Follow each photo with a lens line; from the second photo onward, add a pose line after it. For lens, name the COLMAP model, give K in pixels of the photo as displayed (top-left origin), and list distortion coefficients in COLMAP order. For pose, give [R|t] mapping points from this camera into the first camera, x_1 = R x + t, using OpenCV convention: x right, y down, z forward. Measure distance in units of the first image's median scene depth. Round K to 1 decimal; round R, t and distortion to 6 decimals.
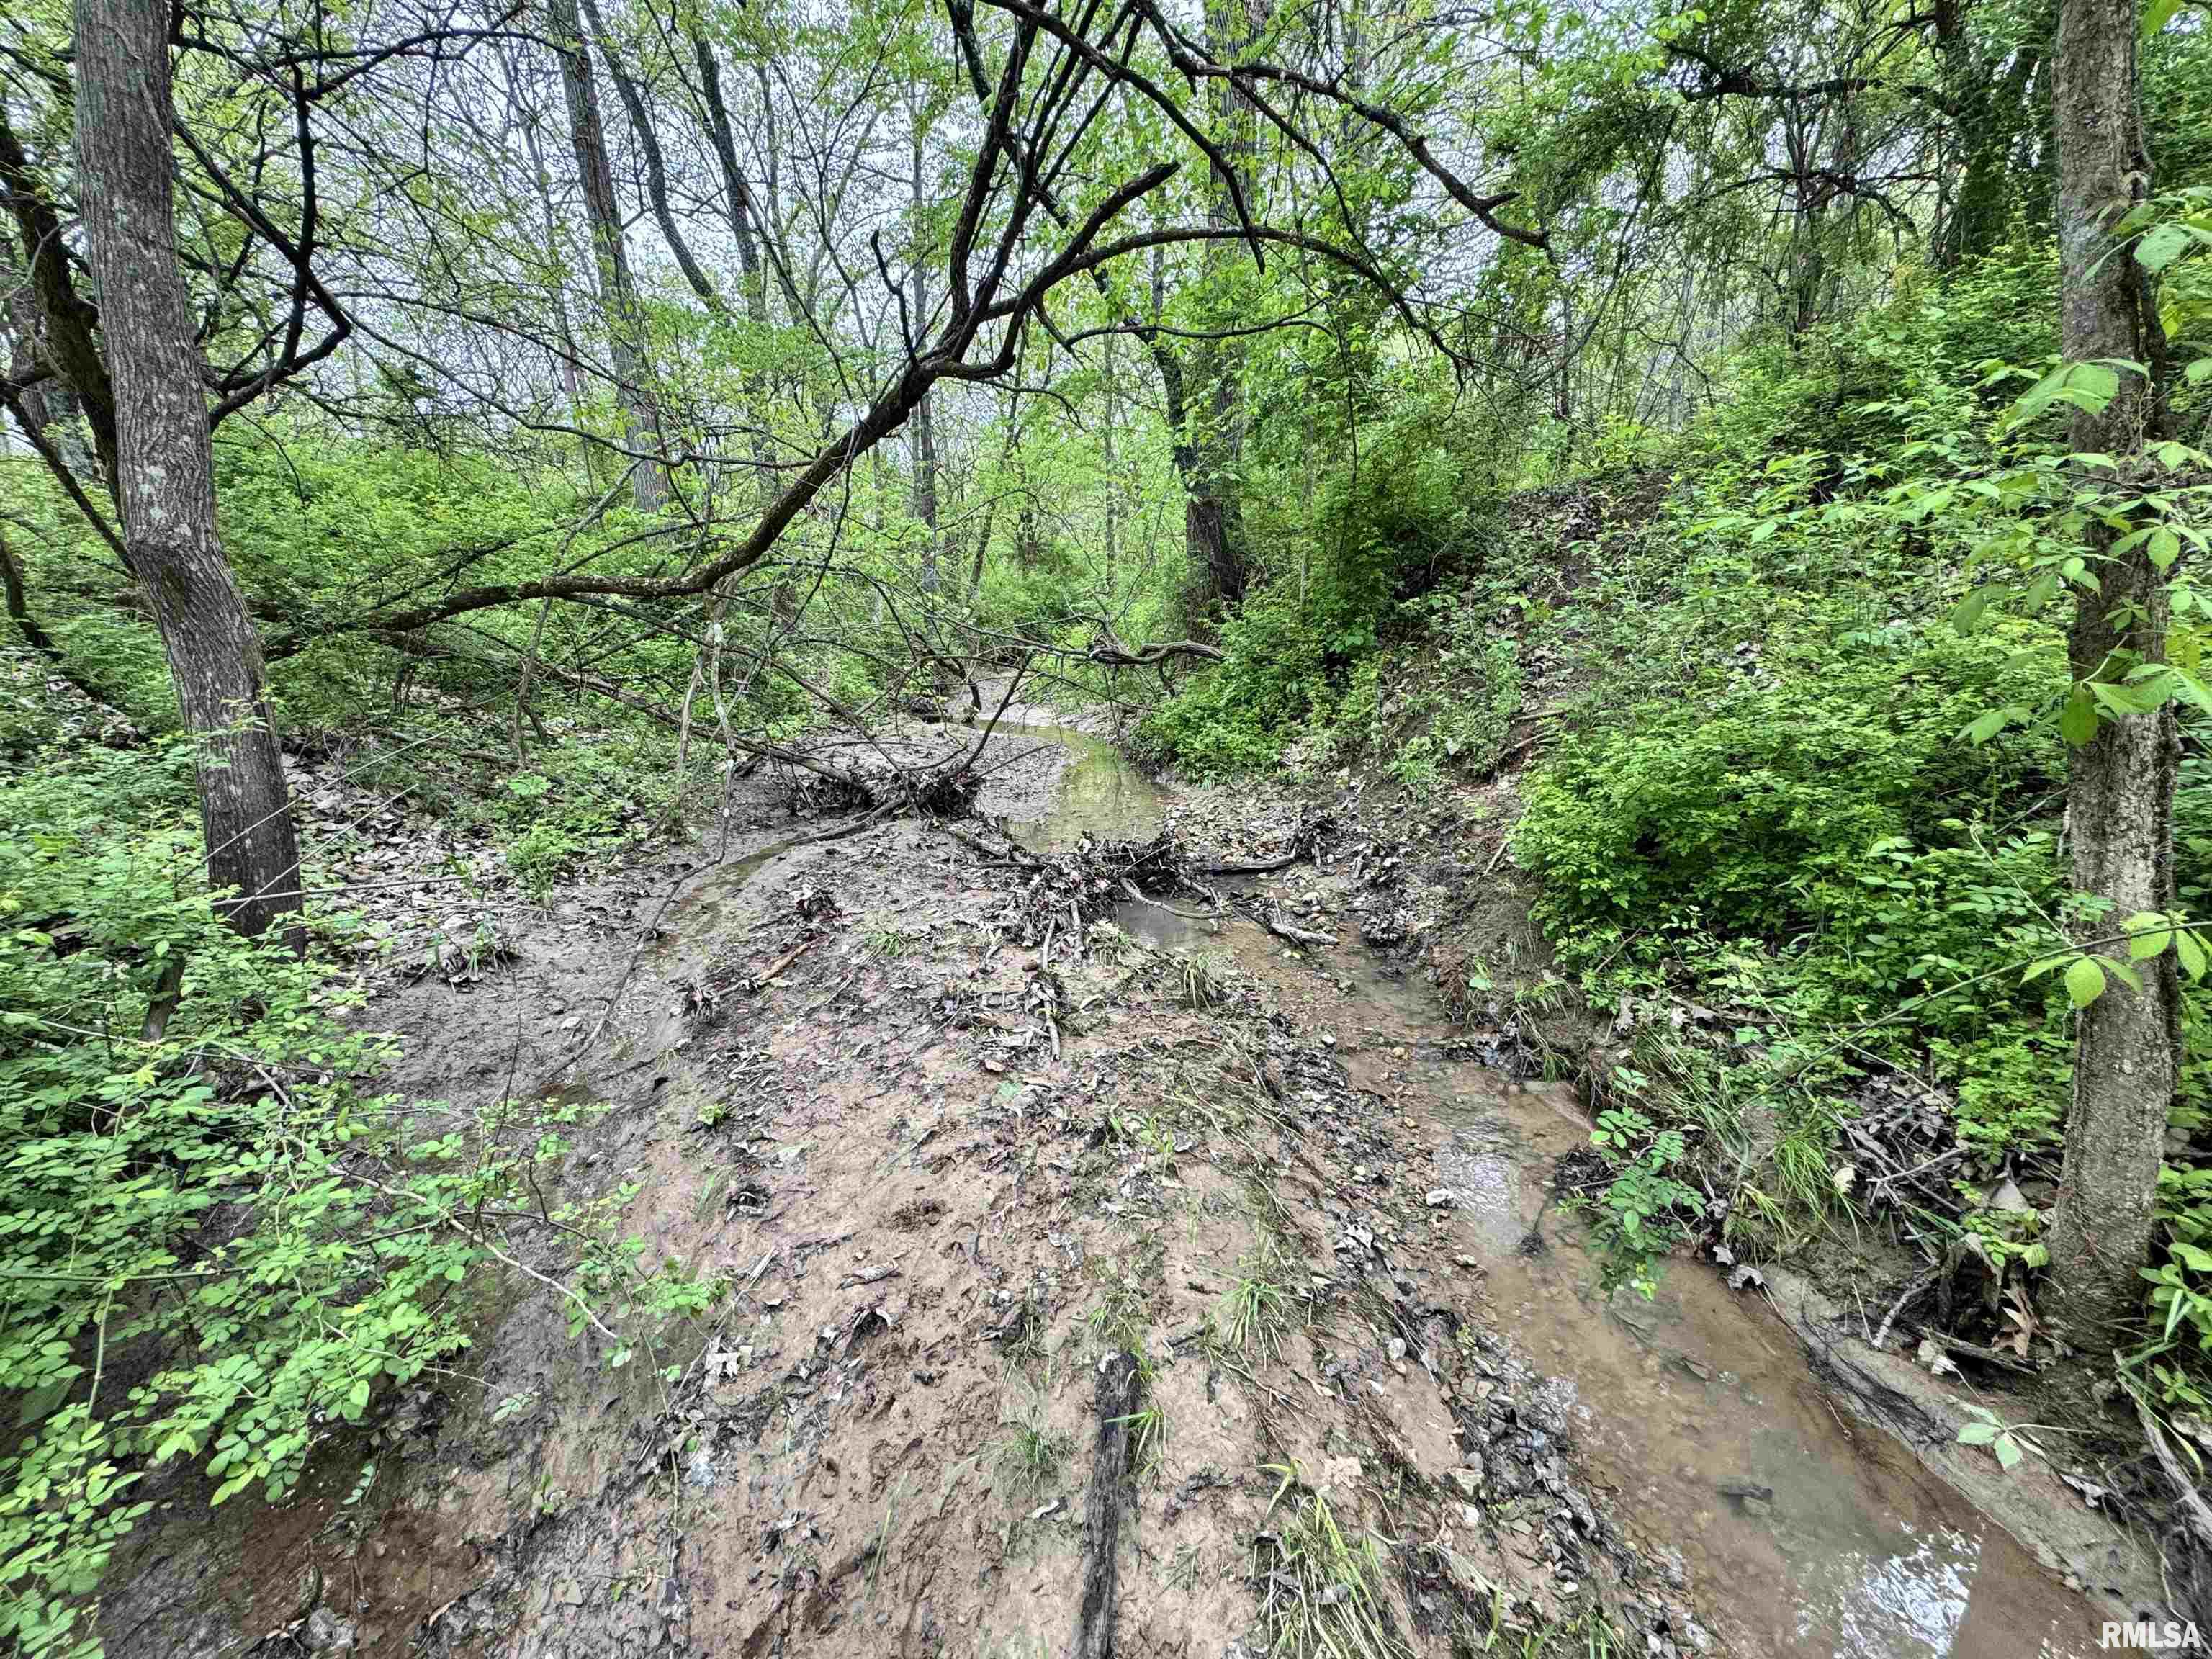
lens RADIAL K [[885.2, 0, 1101.8], [0, 885.2, 830.1], [0, 0, 1]] dist [-0.003916, -0.000340]
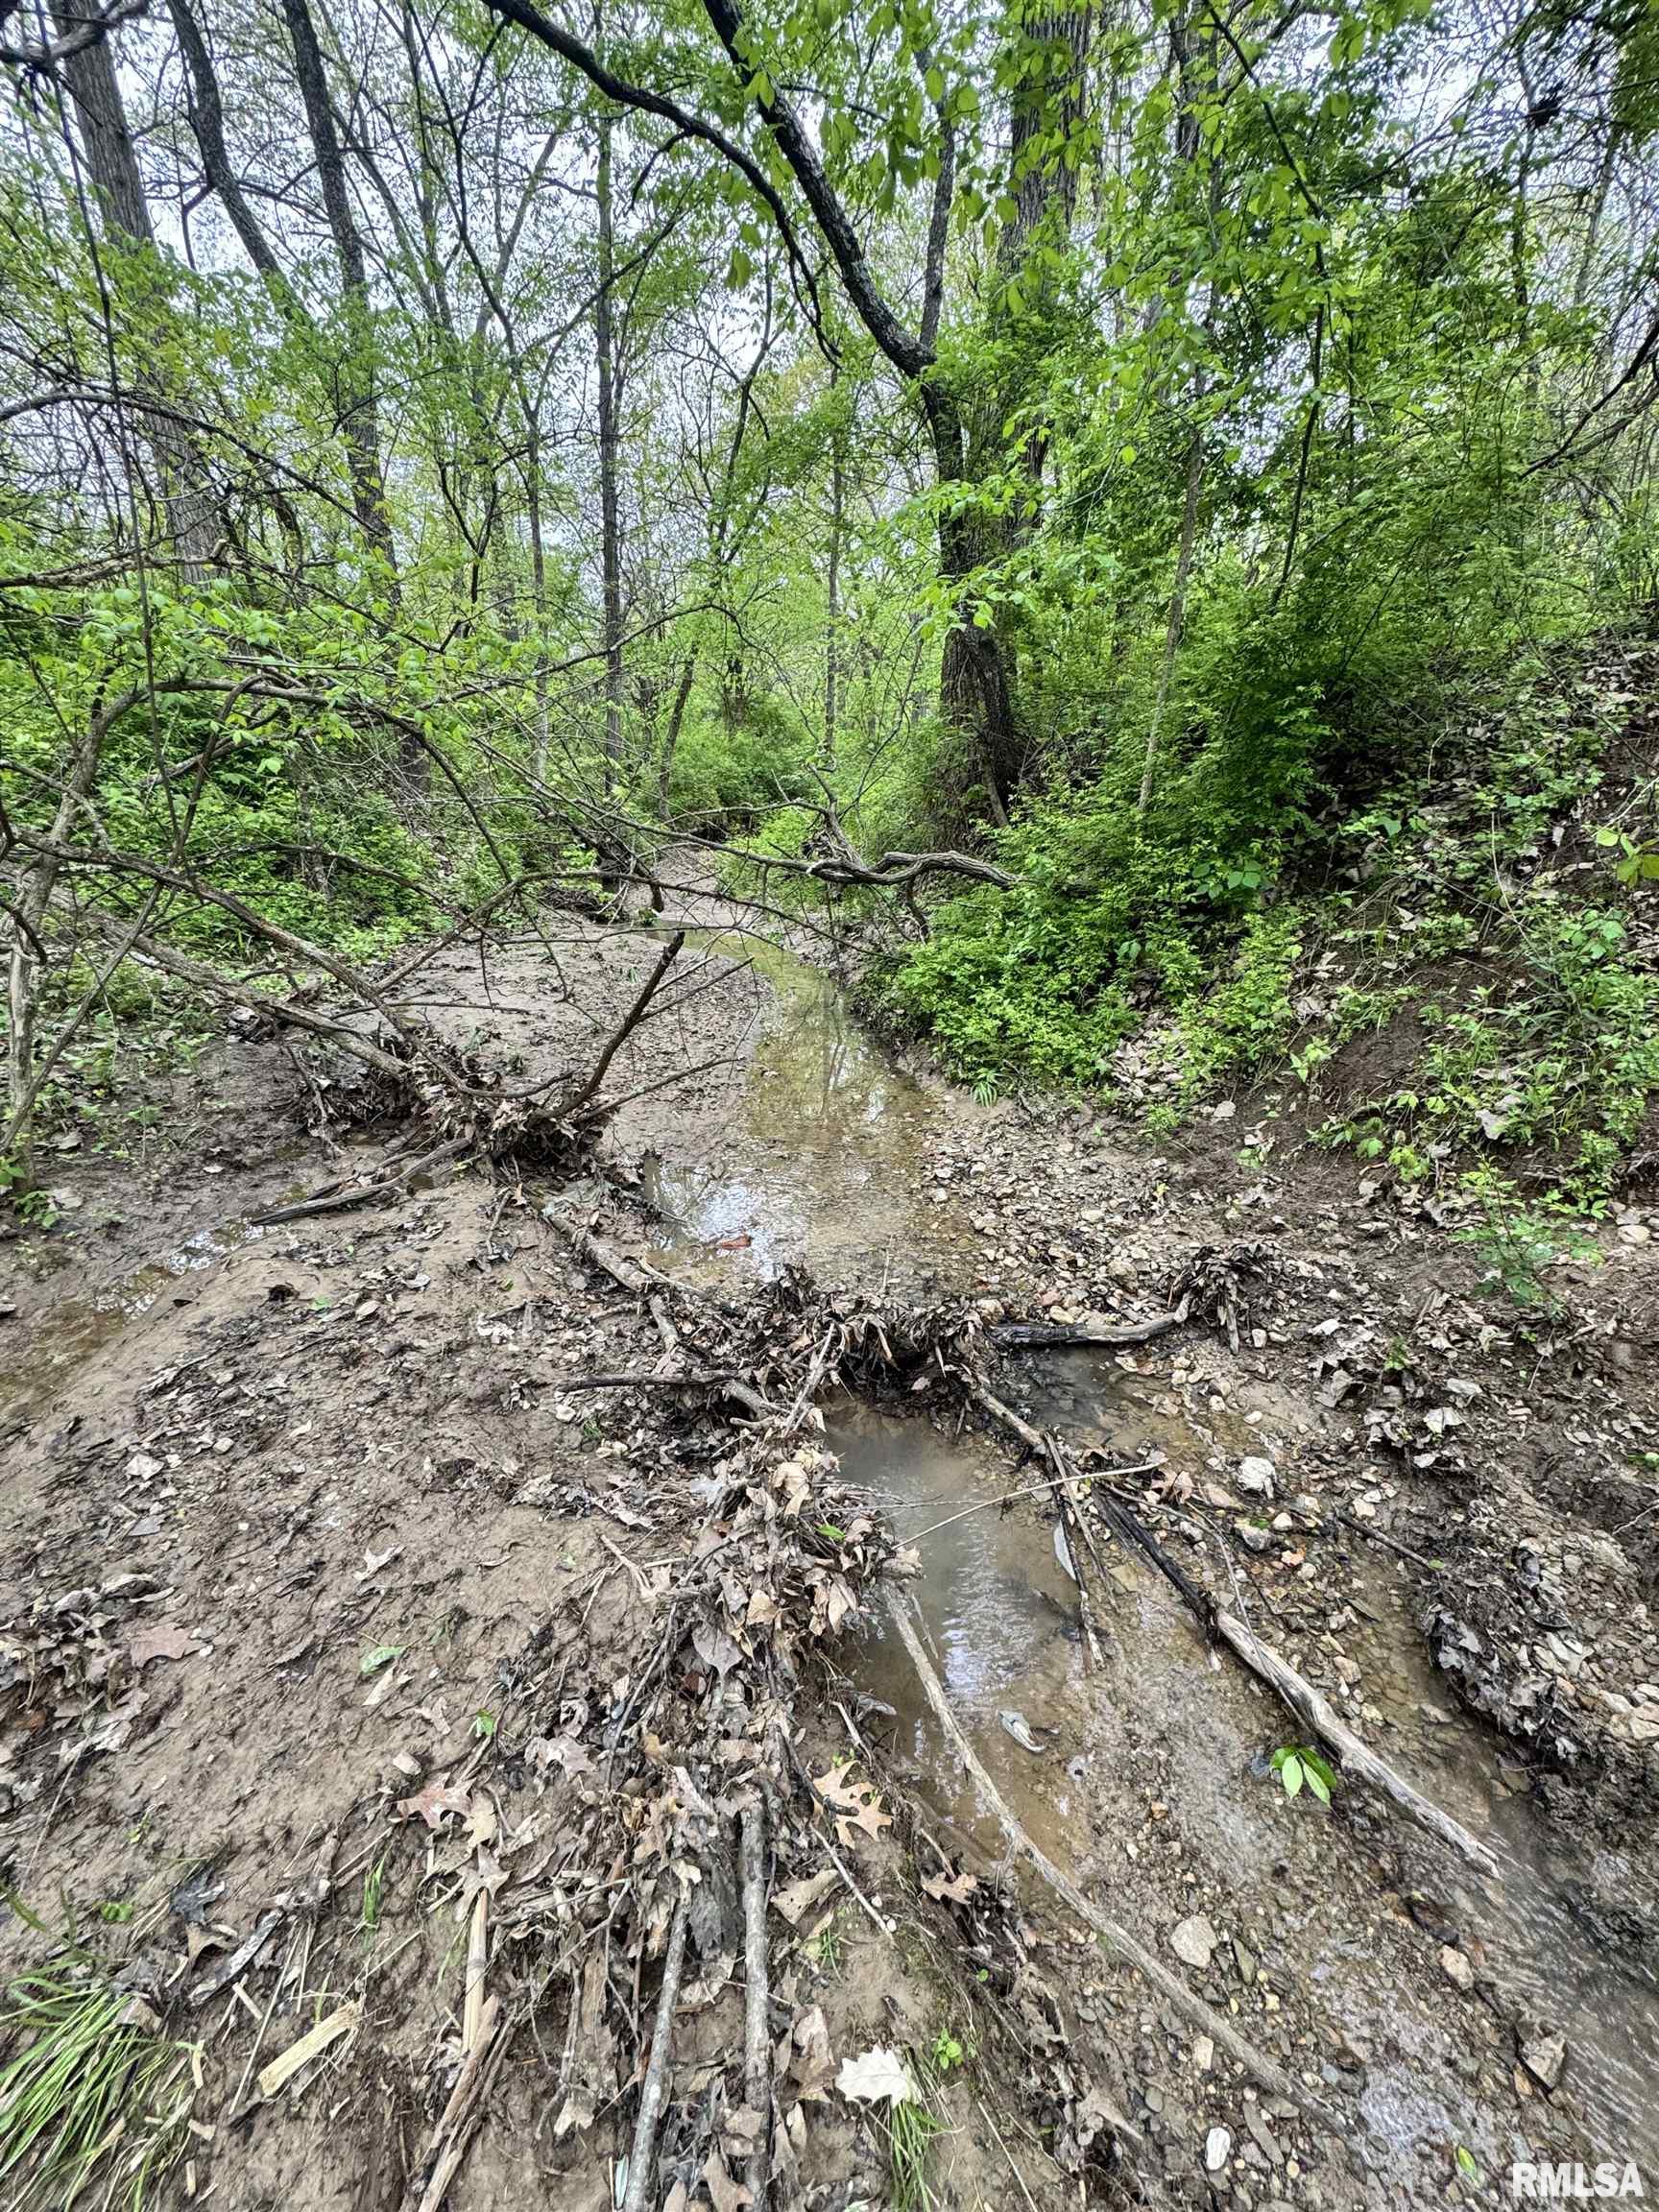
lens RADIAL K [[885.2, 0, 834.8], [0, 885.2, 1105.7], [0, 0, 1]] dist [-0.003916, -0.000340]
pose [[0.998480, 0.039984, 0.037926, -0.011940], [-0.043933, 0.992987, 0.109757, -0.107179], [-0.033272, -0.111256, 0.993235, 0.362692]]
